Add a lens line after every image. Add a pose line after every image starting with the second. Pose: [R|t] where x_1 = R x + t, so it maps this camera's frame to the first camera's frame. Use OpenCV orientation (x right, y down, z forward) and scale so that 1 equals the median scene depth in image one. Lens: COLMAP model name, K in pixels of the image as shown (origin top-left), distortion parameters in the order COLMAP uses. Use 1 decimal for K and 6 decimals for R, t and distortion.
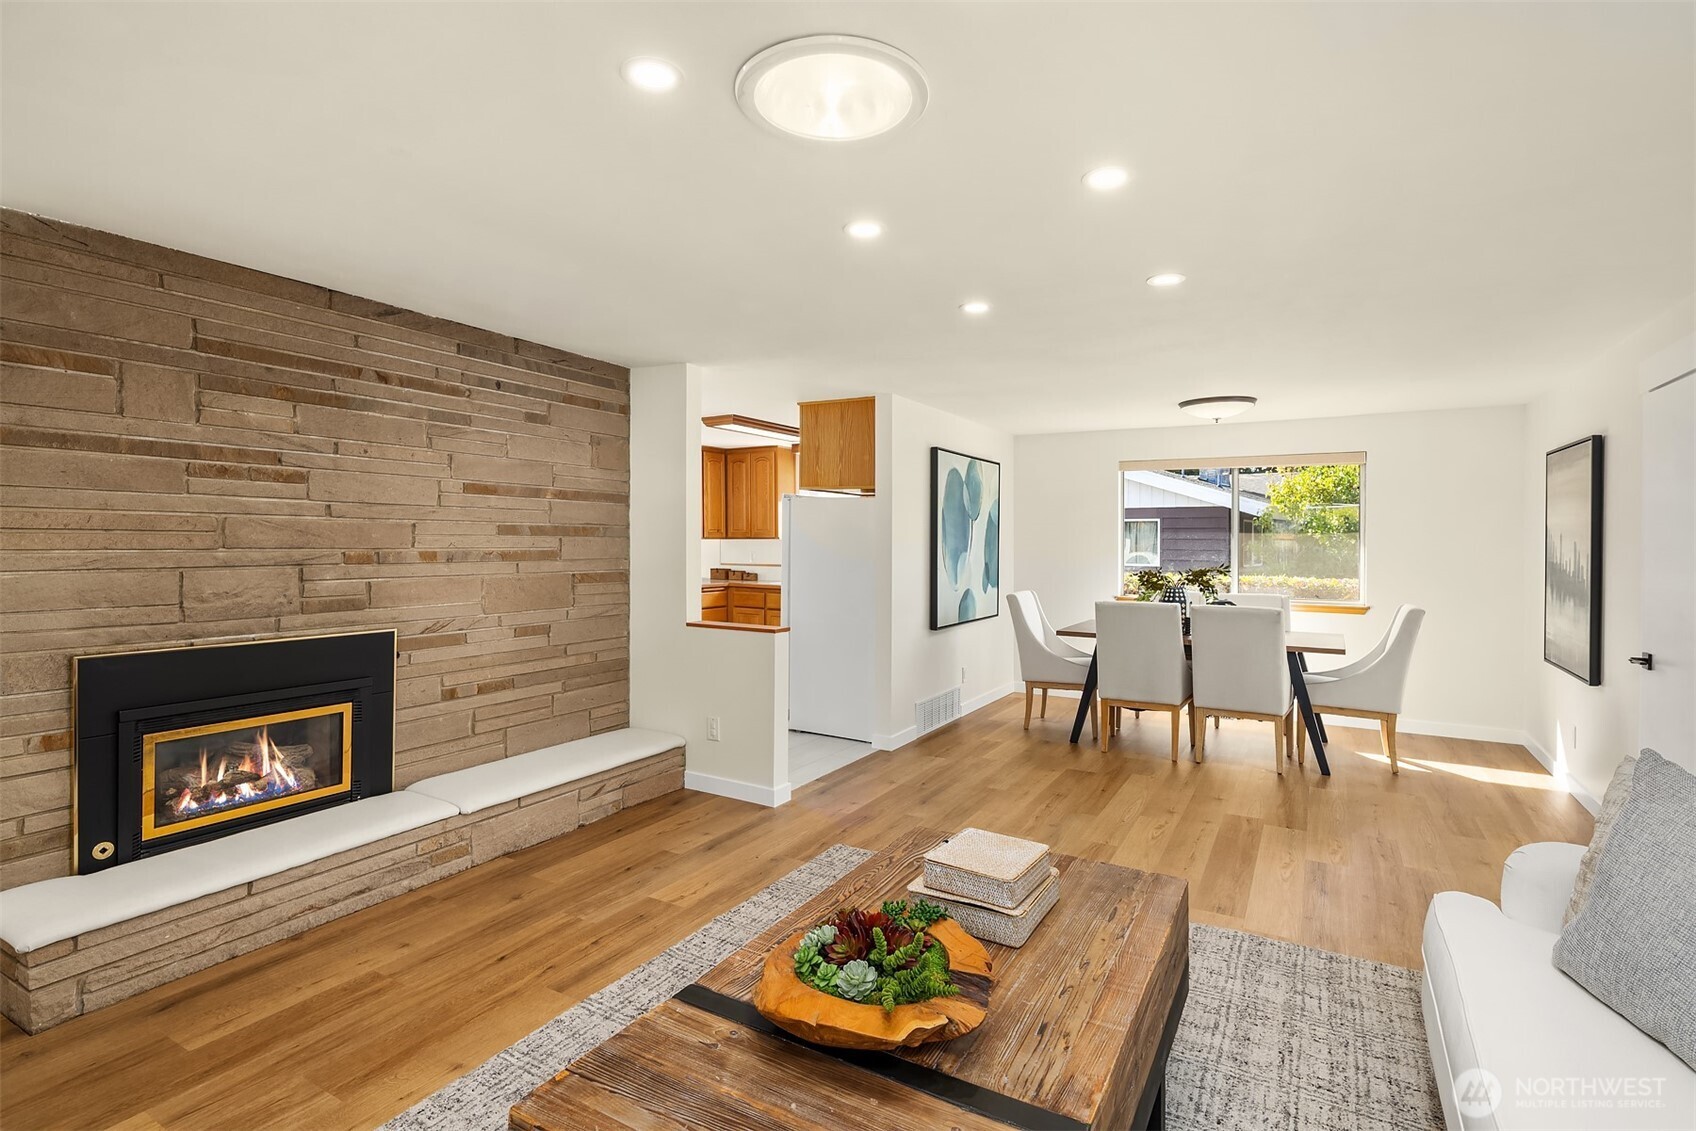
lens RADIAL K [[809.4, 0, 859.6], [0, 809.4, 547.3], [0, 0, 1]] dist [-0.002407, -0.003641]
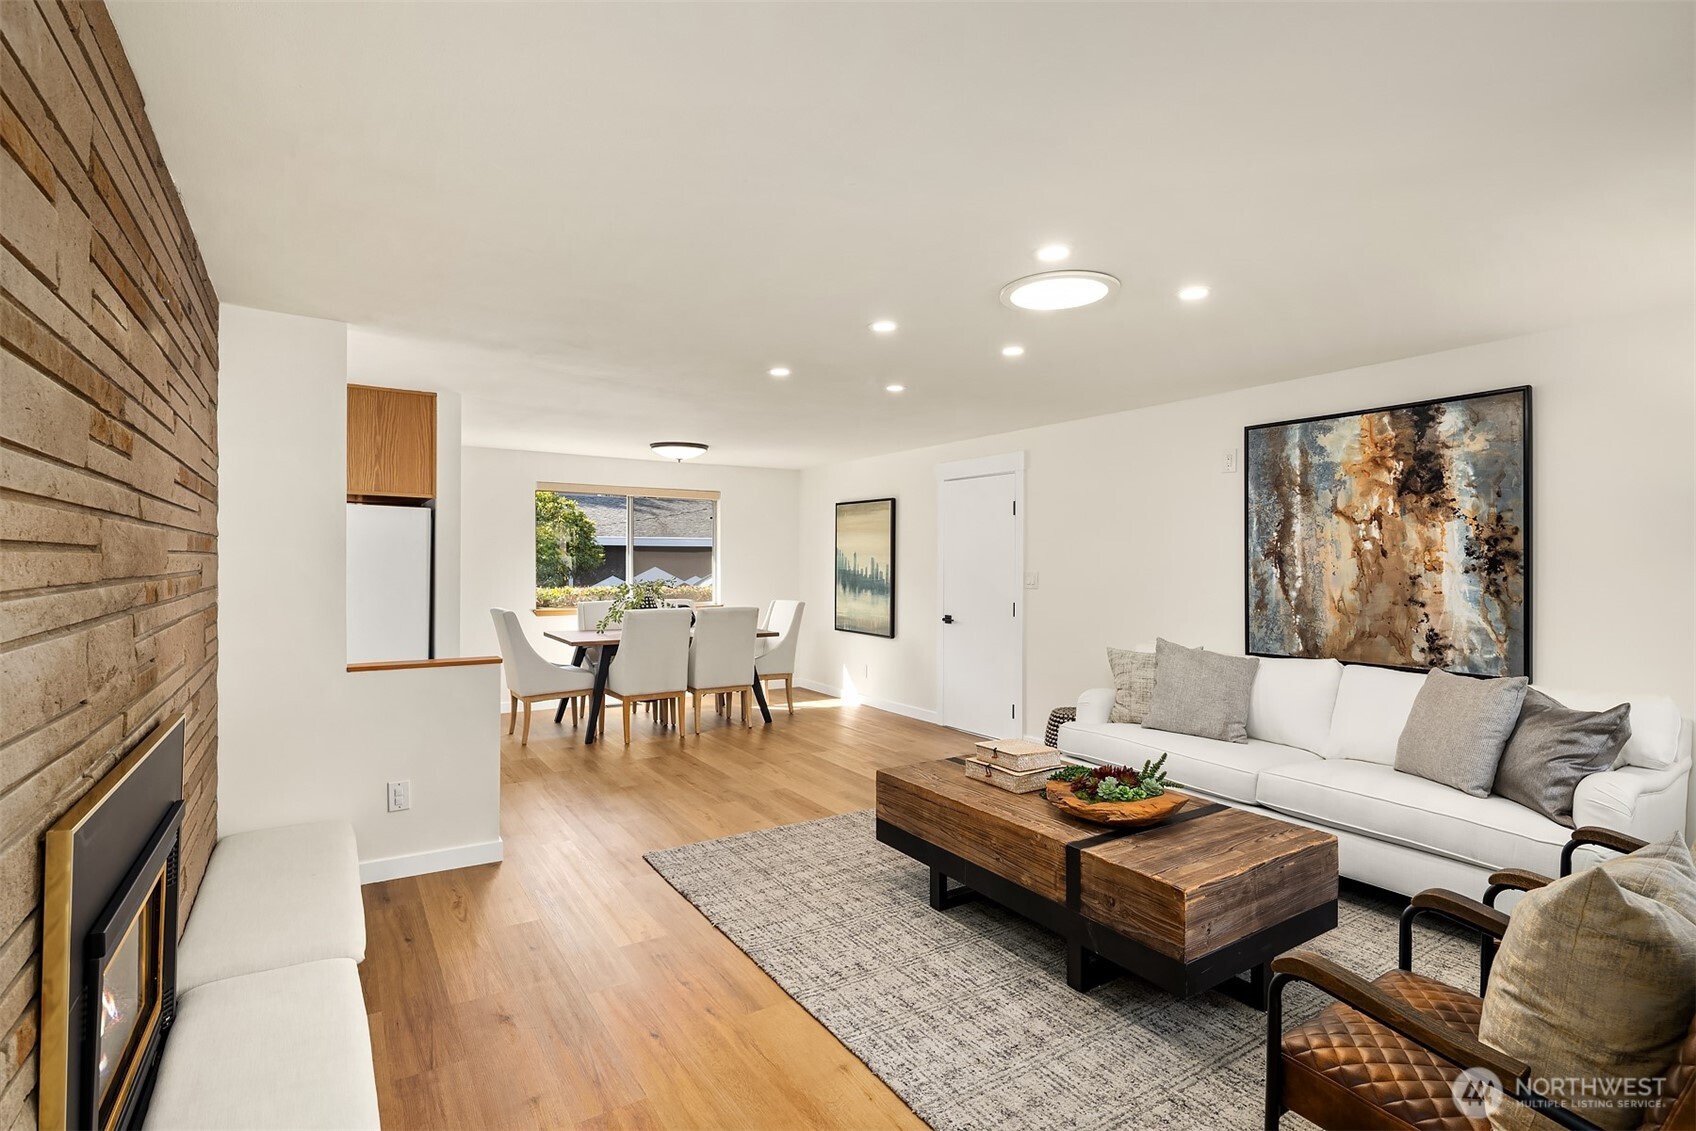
lens RADIAL K [[809.4, 0, 845.5], [0, 809.4, 573.9], [0, 0, 1]] dist [-0.002407, -0.003641]
pose [[0.465433, -0.018650, 0.884887, -0.717639], [0.005324, 0.999819, 0.018272, -0.004618], [-0.885067, -0.003793, 0.465448, 0.264434]]
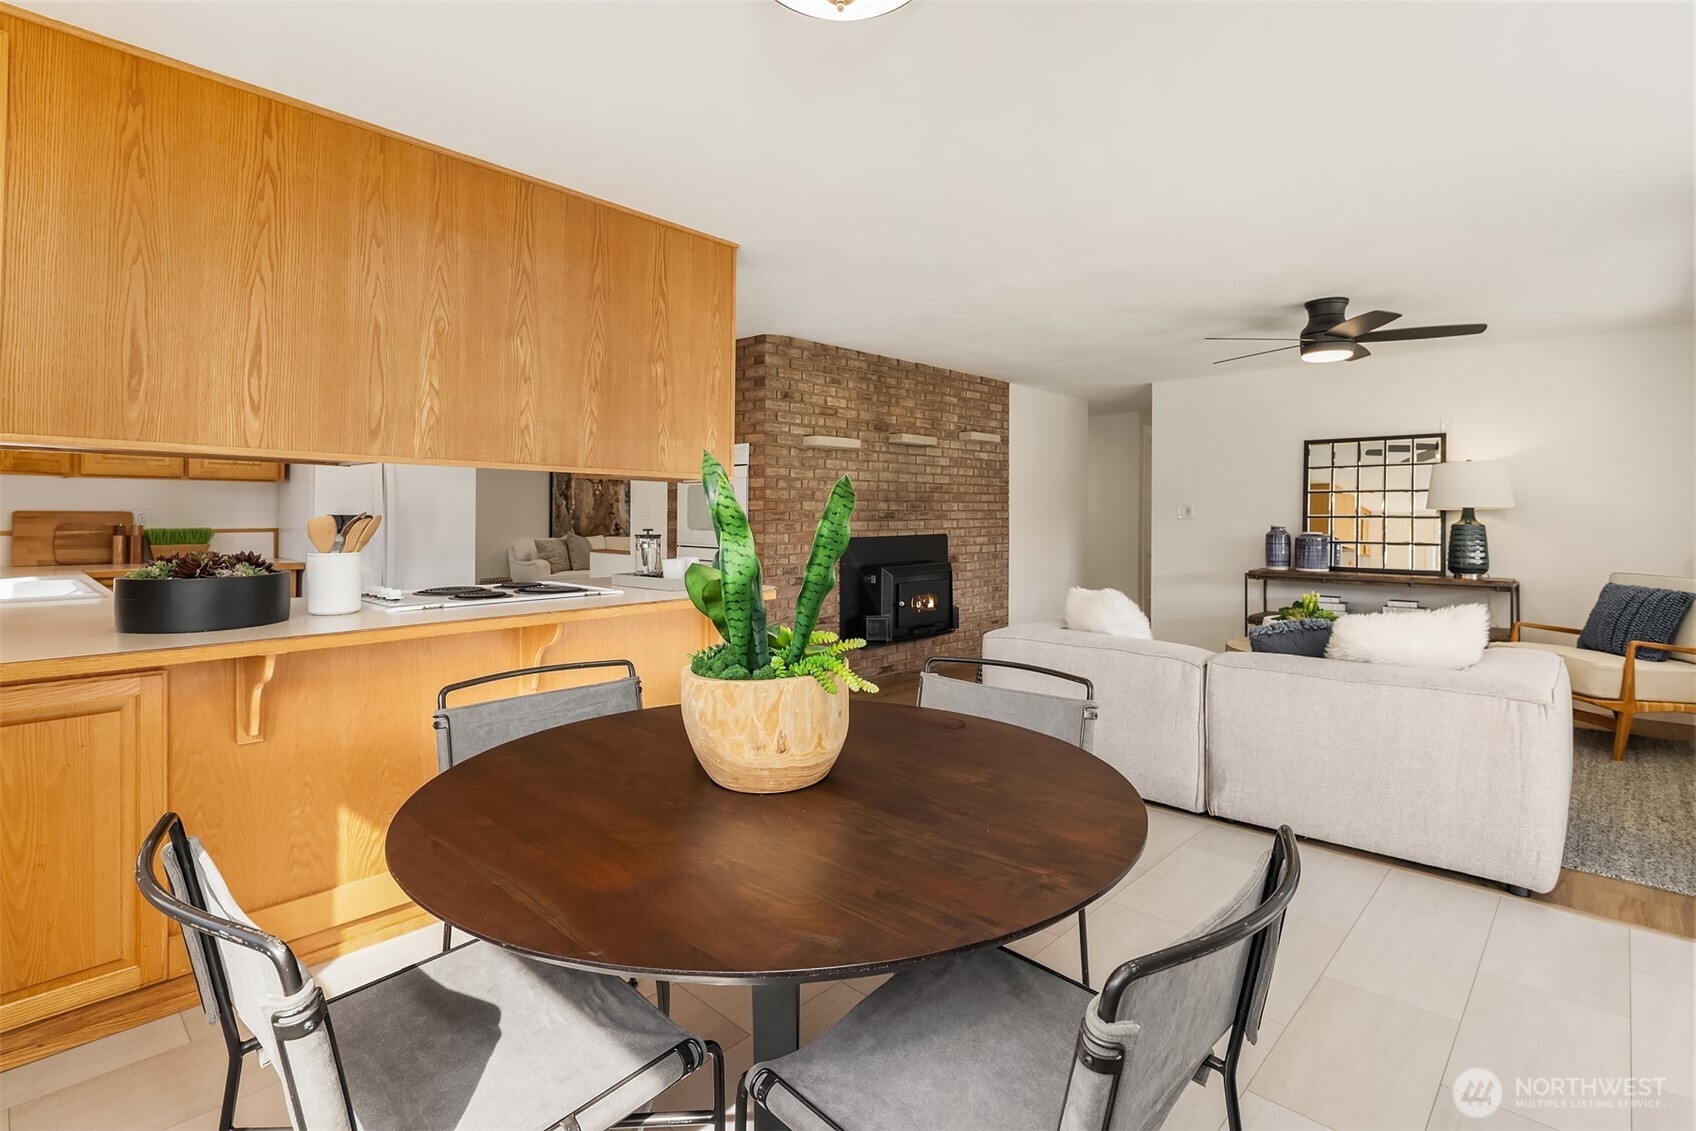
lens RADIAL K [[809.4, 0, 855.8], [0, 809.4, 509.4], [0, 0, 1]] dist [-0.002407, -0.003641]
pose [[-0.972362, -0.015680, 0.232952, -0.967782], [-0.014497, 0.999872, 0.006789, 0.006998], [-0.233029, 0.003224, -0.972464, 2.469916]]
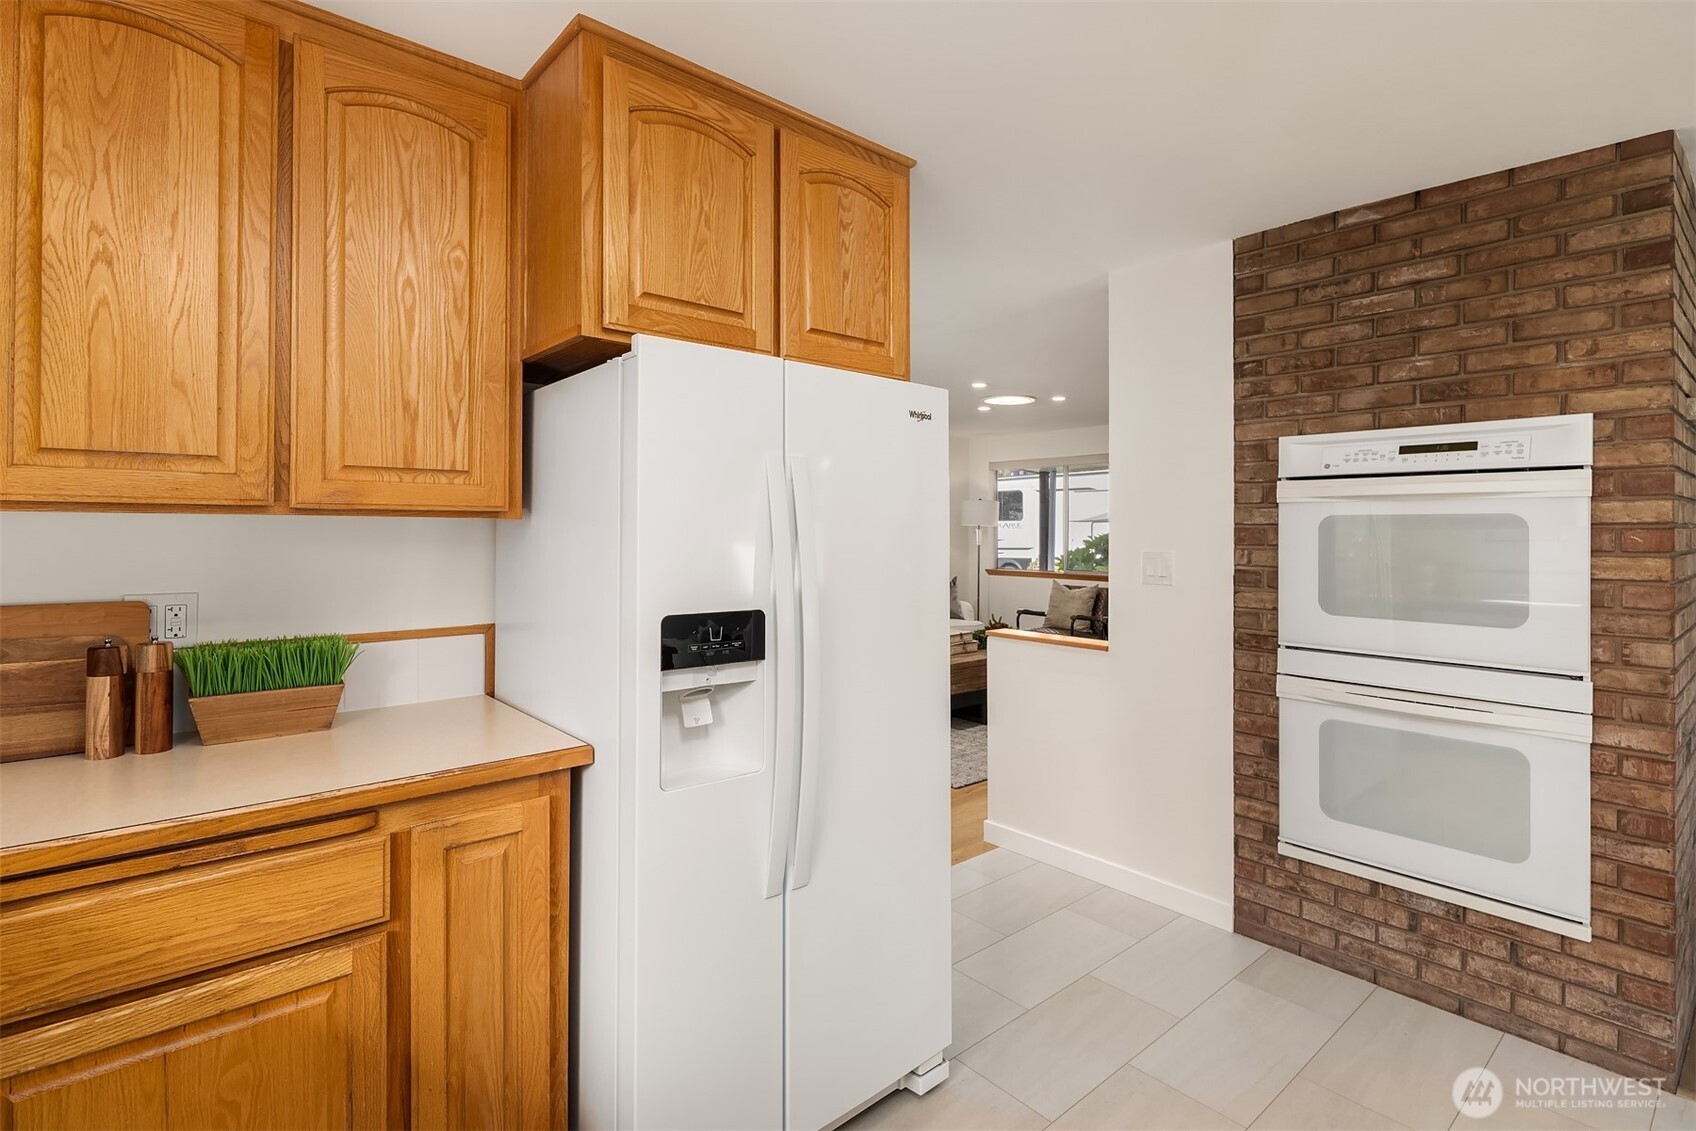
lens RADIAL K [[809.4, 0, 854.9], [0, 809.4, 525.1], [0, 0, 1]] dist [-0.002407, -0.003641]
pose [[-0.943919, -0.013232, 0.329912, -0.236501], [-0.011915, 0.999911, 0.006014, -0.012526], [-0.329962, 0.001746, -0.943993, 1.907522]]
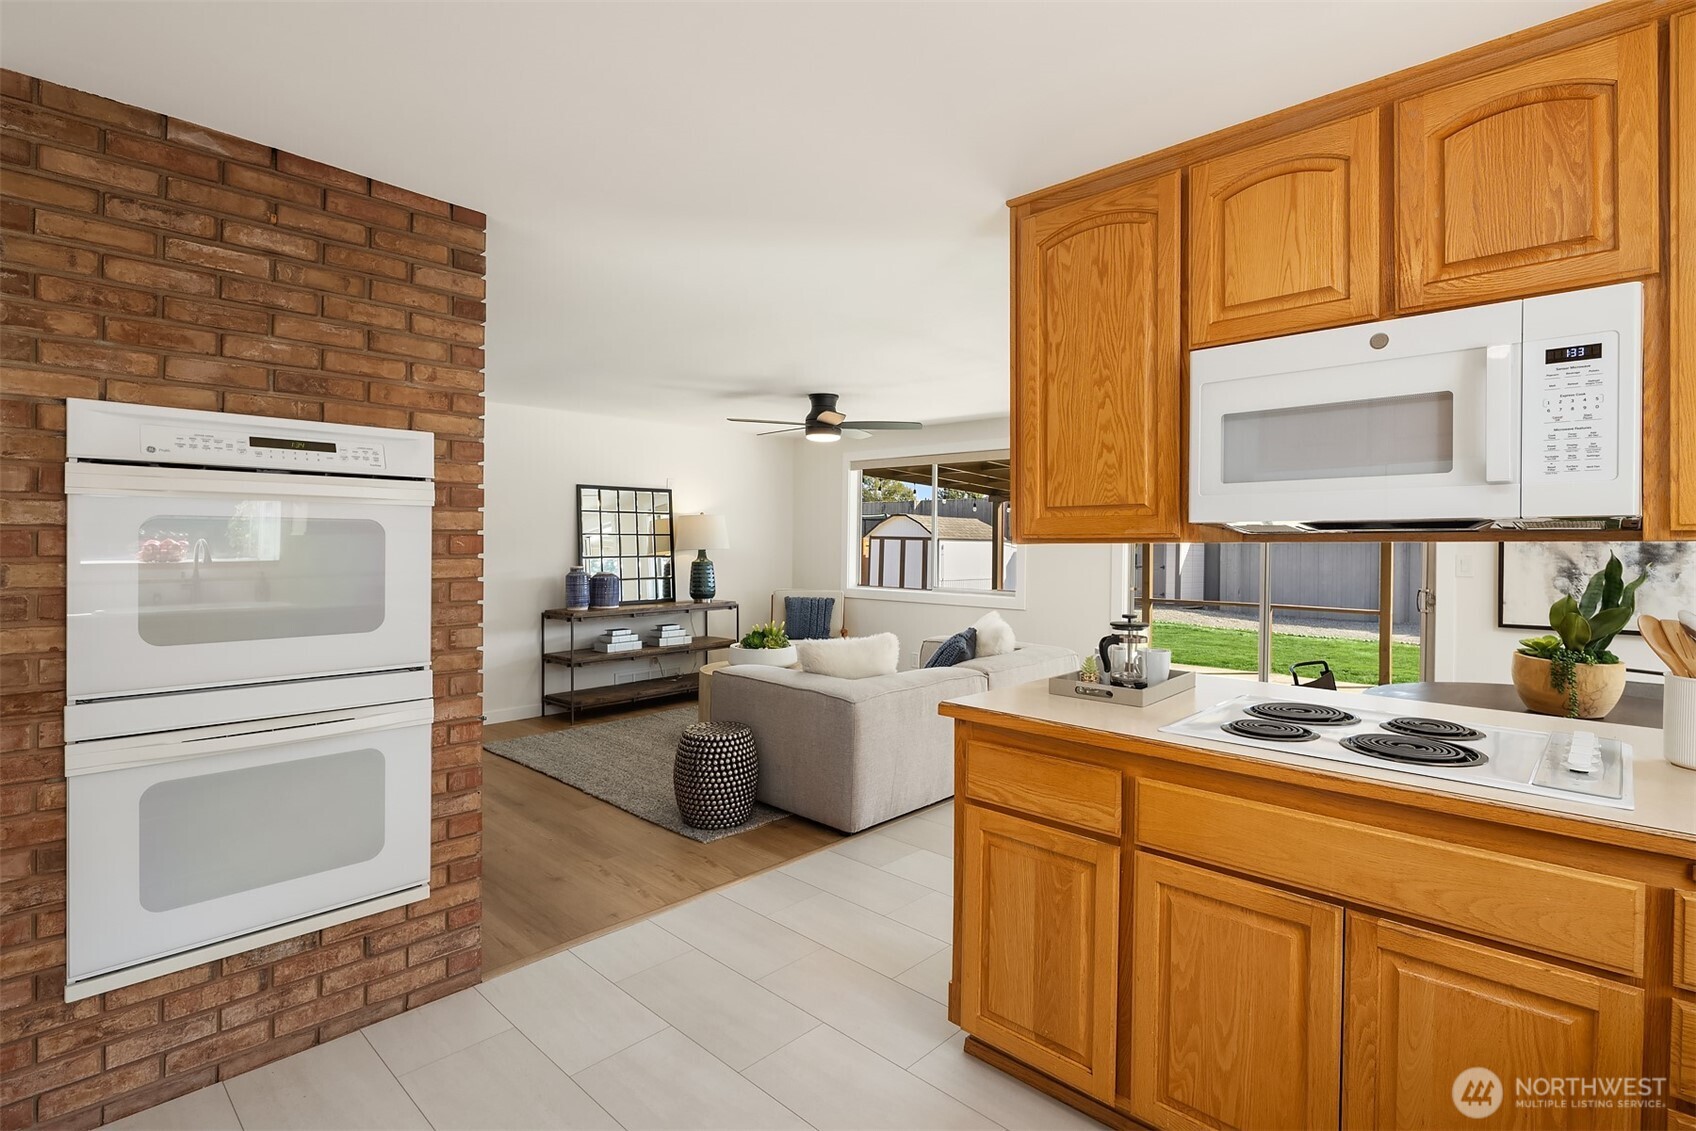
lens RADIAL K [[809.4, 0, 851.1], [0, 809.4, 548.2], [0, 0, 1]] dist [-0.002407, -0.003641]
pose [[-0.235342, -0.004084, -0.971904, -0.015169], [-0.017868, 0.999840, 0.000125, -0.008557], [0.971748, 0.017396, -0.235378, 1.702733]]
